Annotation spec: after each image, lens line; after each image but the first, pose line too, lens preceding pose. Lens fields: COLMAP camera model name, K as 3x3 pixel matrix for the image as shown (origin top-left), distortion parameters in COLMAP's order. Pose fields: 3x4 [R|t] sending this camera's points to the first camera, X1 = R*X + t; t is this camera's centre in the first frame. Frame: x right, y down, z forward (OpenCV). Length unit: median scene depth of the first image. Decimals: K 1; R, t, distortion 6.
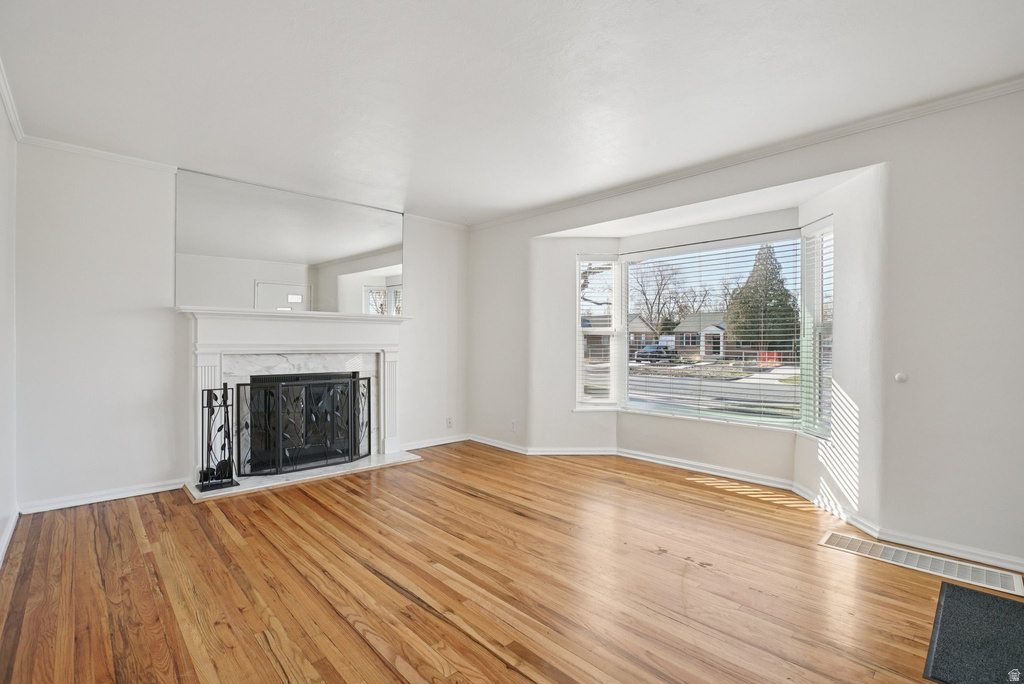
lens RADIAL K [[473.3, 0, 520.8], [0, 473.3, 343.9], [0, 0, 1]] dist [-0.052546, 0.017640]
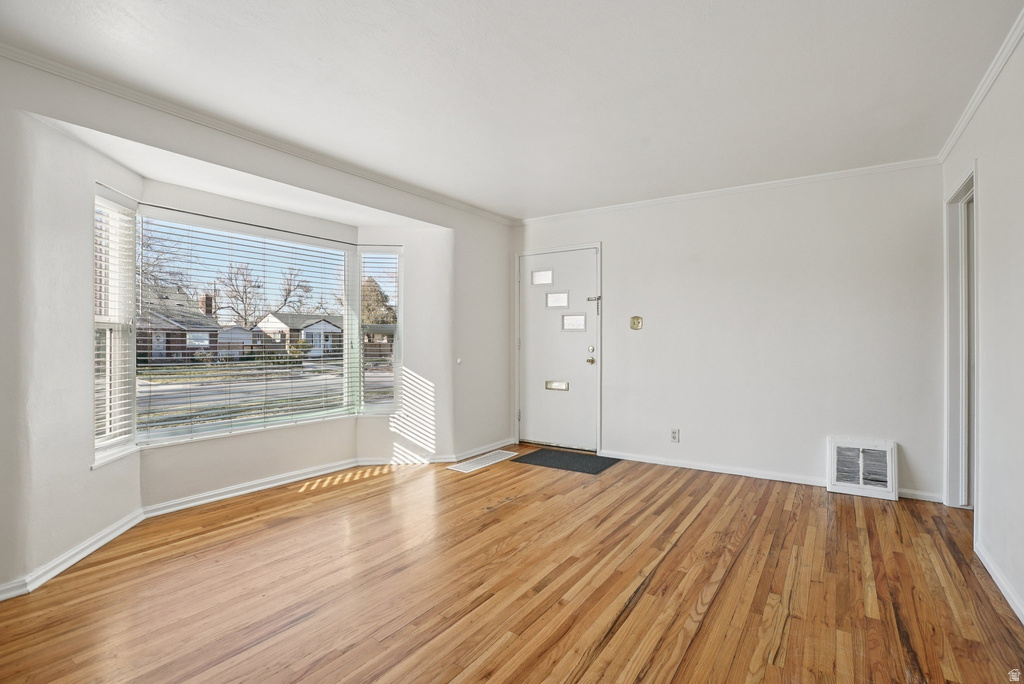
lens RADIAL K [[473.3, 0, 520.8], [0, 473.3, 343.9], [0, 0, 1]] dist [-0.052546, 0.017640]
pose [[-0.208939, -0.008205, 0.977894, -0.905620], [0.002474, 0.999957, 0.008919, -0.006864], [-0.977925, 0.004282, -0.208910, 1.135771]]
